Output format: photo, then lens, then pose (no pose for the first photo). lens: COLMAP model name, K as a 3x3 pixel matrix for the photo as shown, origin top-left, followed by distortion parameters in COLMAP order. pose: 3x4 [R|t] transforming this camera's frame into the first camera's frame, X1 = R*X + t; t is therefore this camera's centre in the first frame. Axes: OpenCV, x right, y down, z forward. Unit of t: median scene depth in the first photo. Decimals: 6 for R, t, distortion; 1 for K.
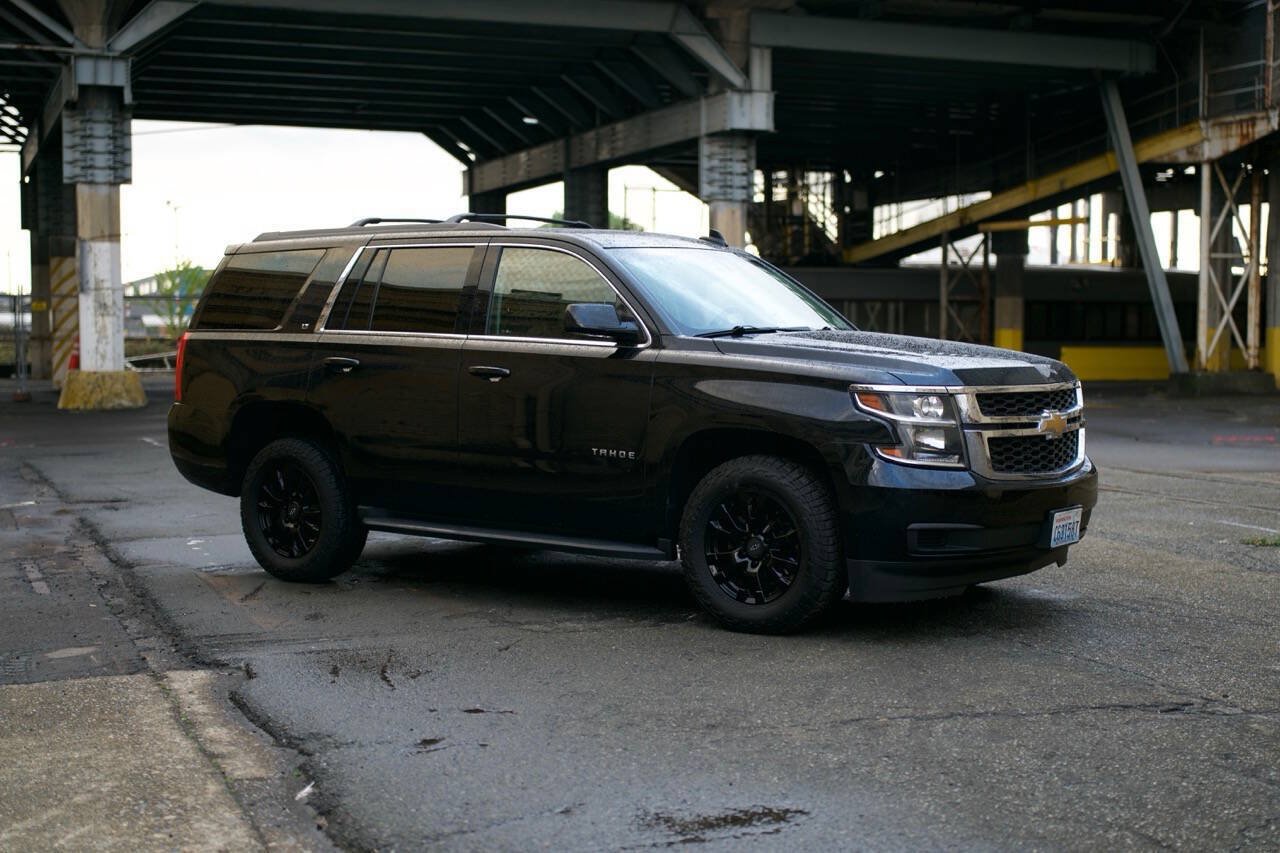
lens RADIAL K [[1789.1, 0, 640.0], [0, 1789.1, 426.5], [0, 0, 1]] dist [-0.000929, 0.070252]
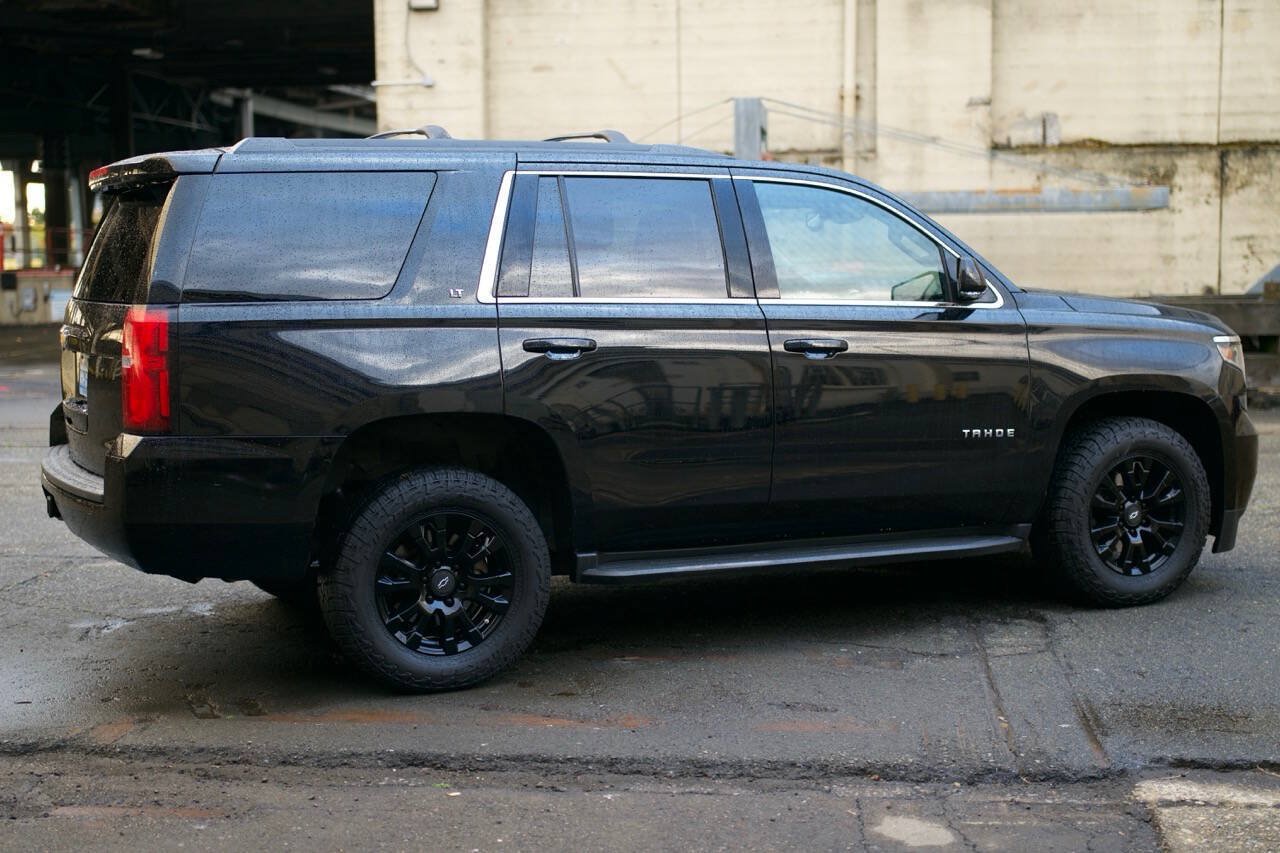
lens RADIAL K [[1789.1, 0, 640.0], [0, 1789.1, 426.5], [0, 0, 1]] dist [-0.000929, 0.070252]
pose [[0.484081, -0.090411, 0.870340, -0.196345], [0.057992, 0.995776, 0.071187, -0.013678], [-0.873099, 0.016012, 0.487279, 0.172430]]
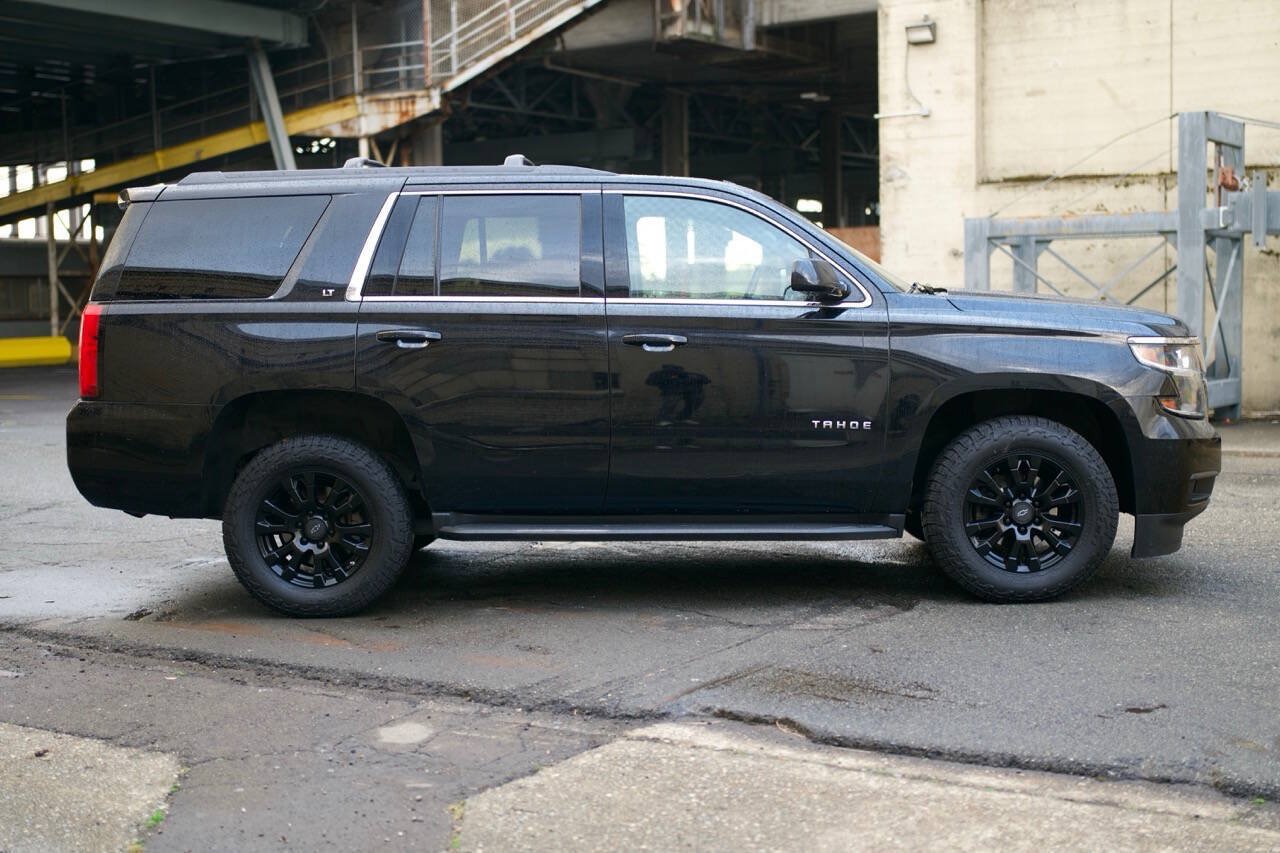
lens RADIAL K [[1789.1, 0, 640.0], [0, 1789.1, 426.5], [0, 0, 1]] dist [-0.000929, 0.070252]
pose [[0.823003, -0.055710, 0.565299, -0.142926], [0.049017, 0.998432, 0.027032, -0.003161], [-0.565919, 0.005462, 0.824443, 0.074740]]
